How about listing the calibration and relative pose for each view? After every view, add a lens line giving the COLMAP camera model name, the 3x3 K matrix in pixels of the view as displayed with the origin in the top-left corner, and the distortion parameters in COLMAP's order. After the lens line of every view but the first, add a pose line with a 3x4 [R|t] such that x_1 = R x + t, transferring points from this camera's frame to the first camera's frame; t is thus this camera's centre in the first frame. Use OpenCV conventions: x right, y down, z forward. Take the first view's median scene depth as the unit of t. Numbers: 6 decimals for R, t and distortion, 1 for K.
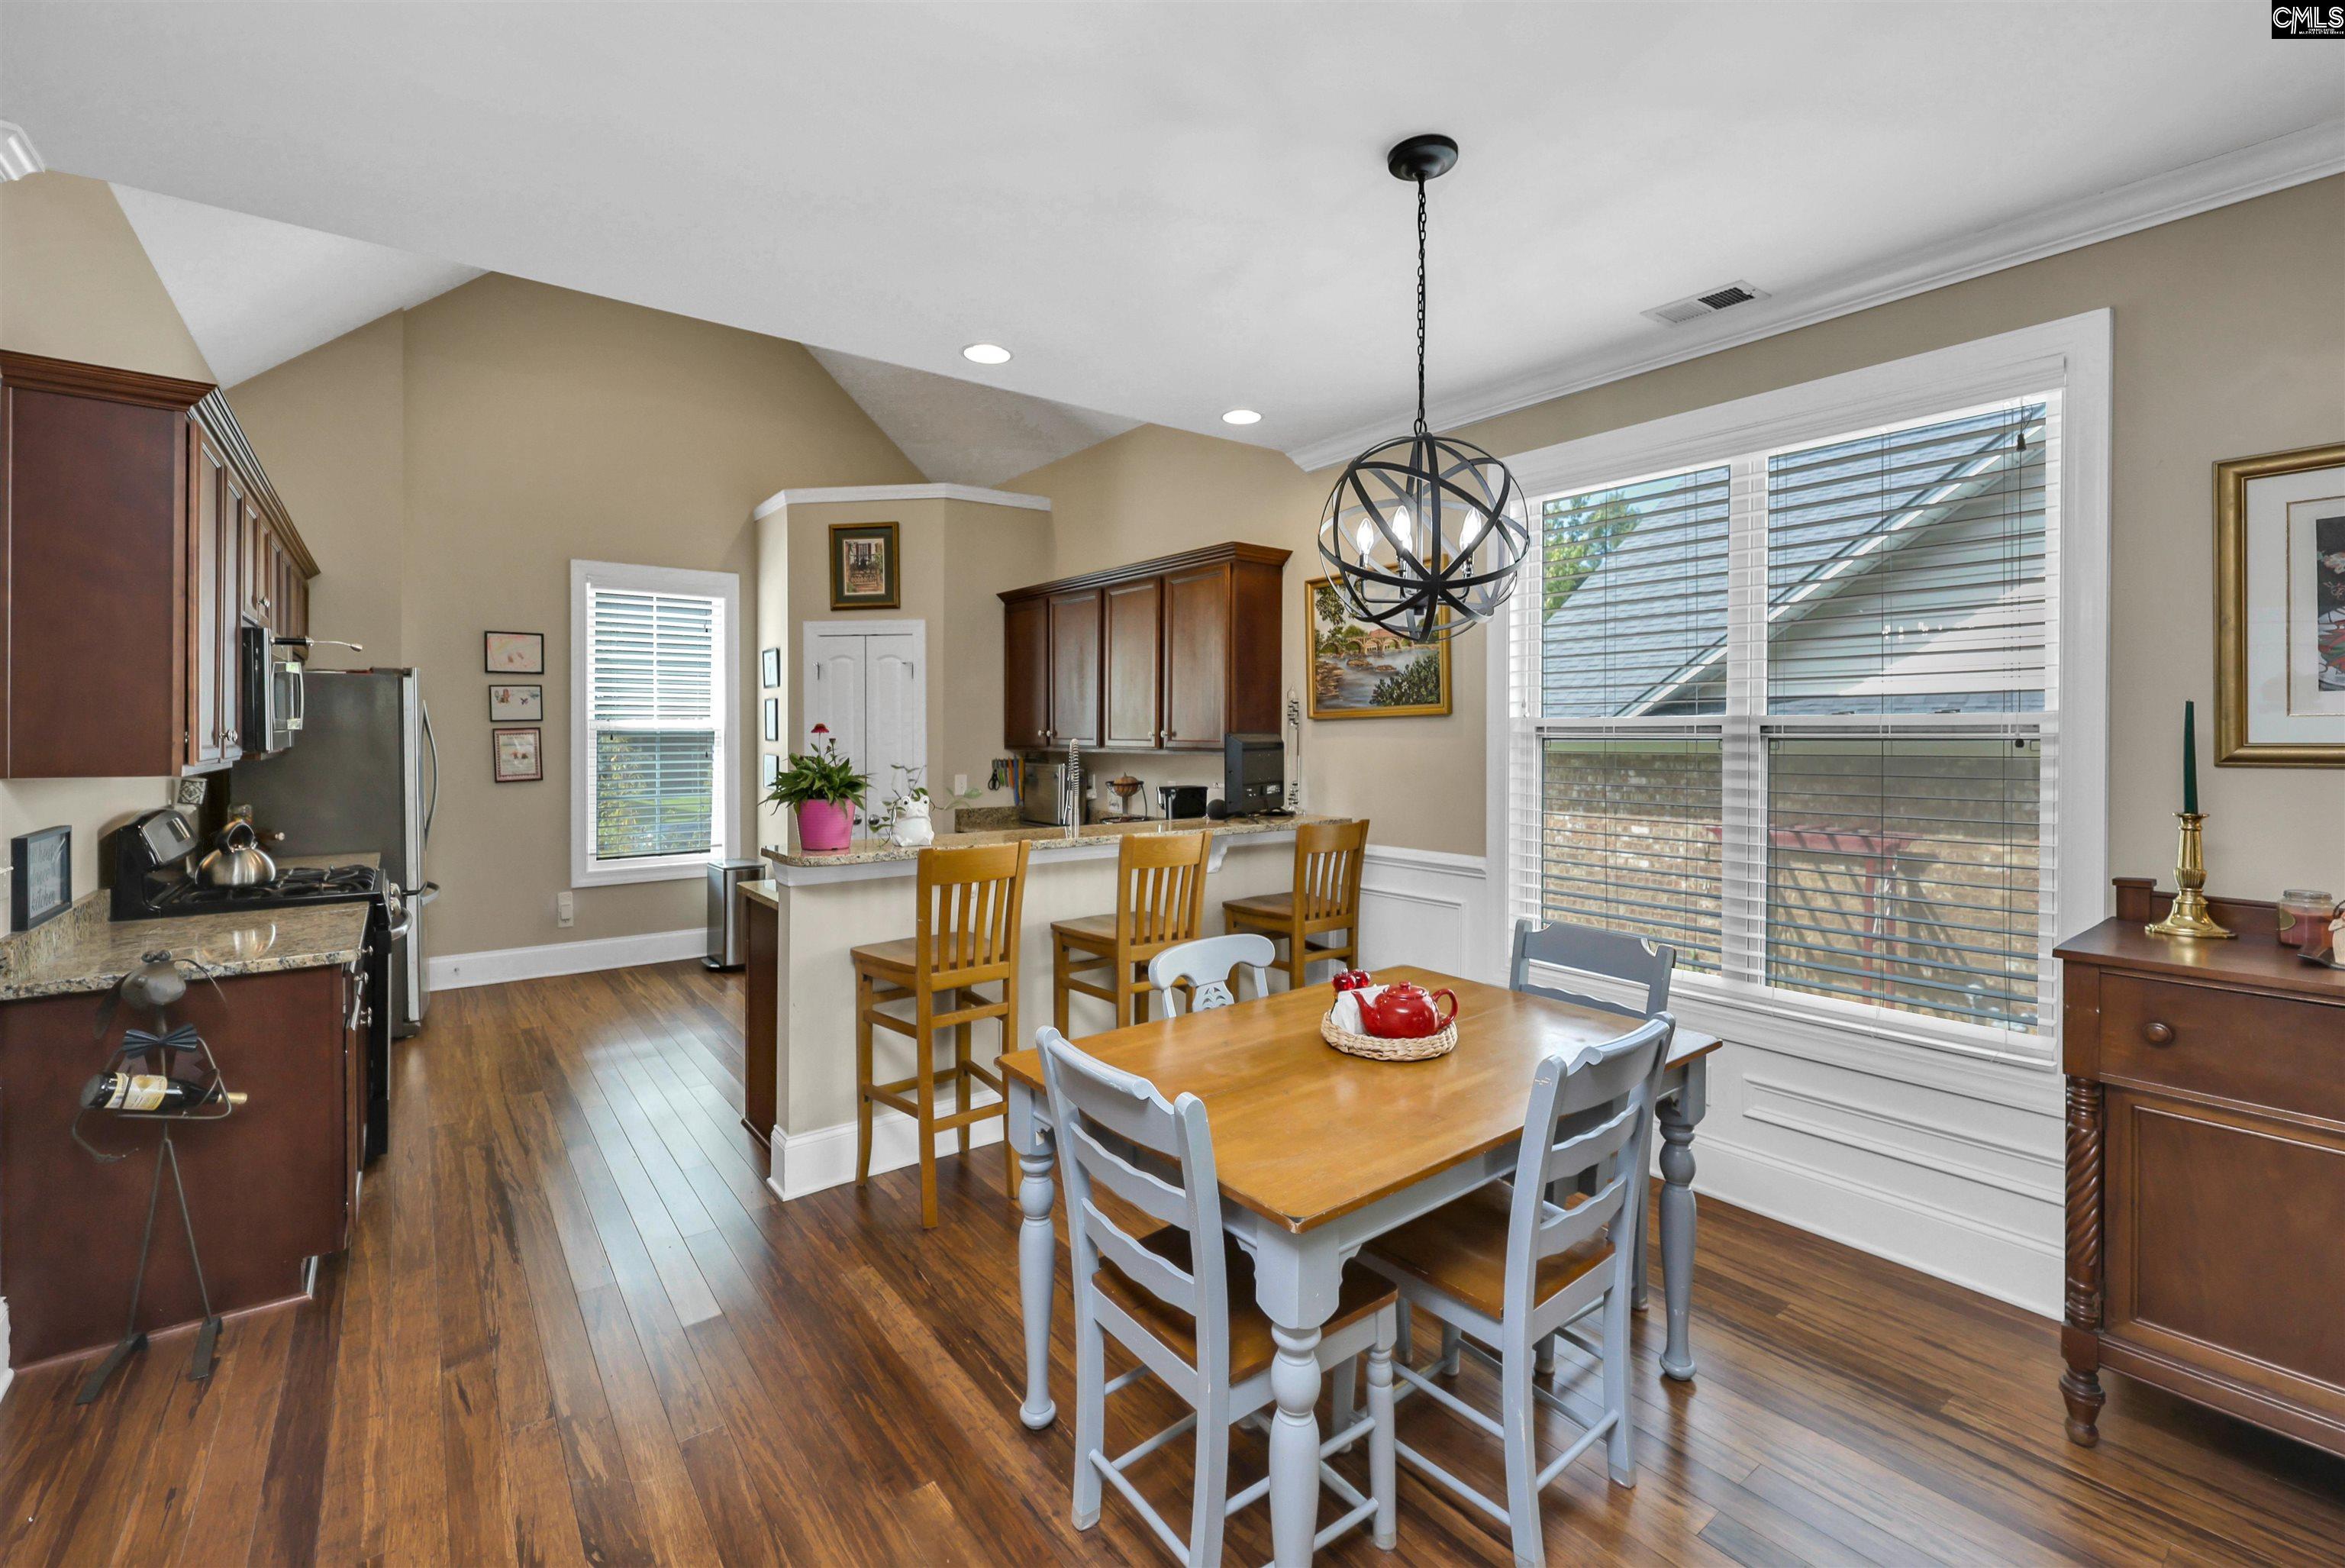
lens RADIAL K [[986.3, 0, 1180.7], [0, 986.3, 729.9], [0, 0, 1]] dist [0.001806, 0.000070]
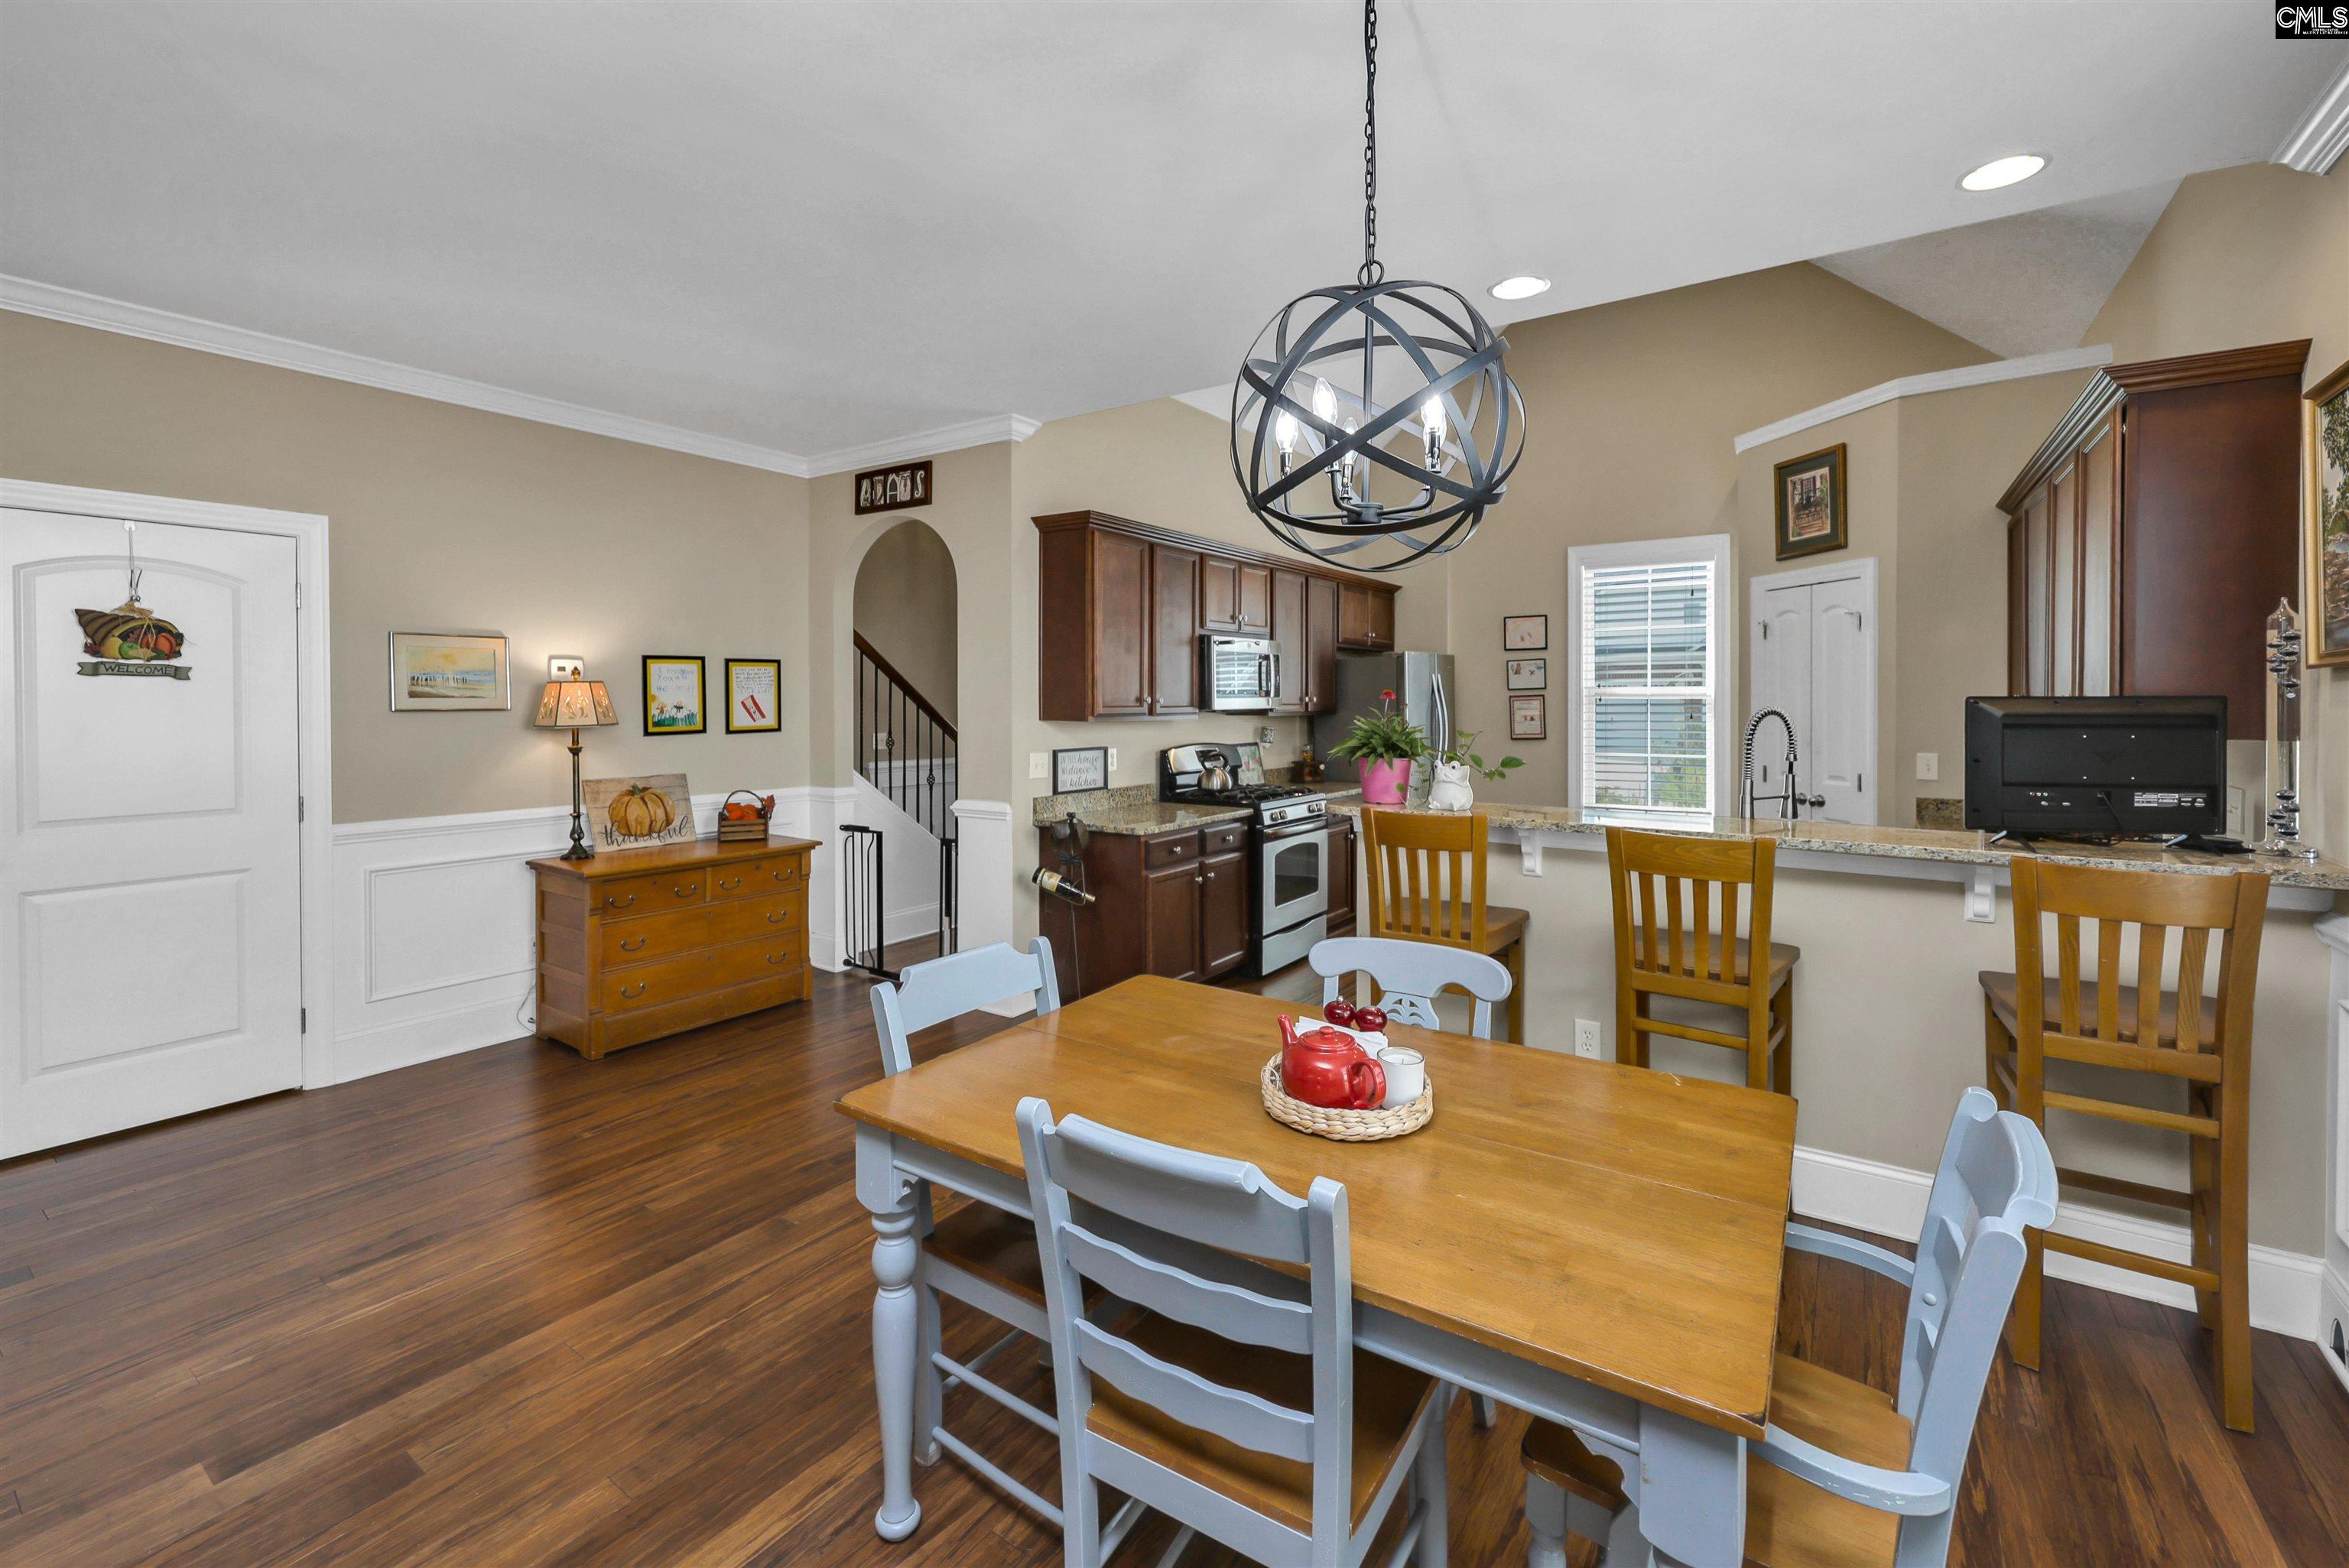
lens RADIAL K [[987.9, 0, 1180.4], [0, 987.9, 699.3], [0, 0, 1]] dist [0.001806, 0.000070]
pose [[0.311291, 0.000120, -0.950314, 0.321219], [0.000093, 1.000000, 0.000157, 0.002344], [0.950314, -0.000137, 0.311291, 0.218526]]
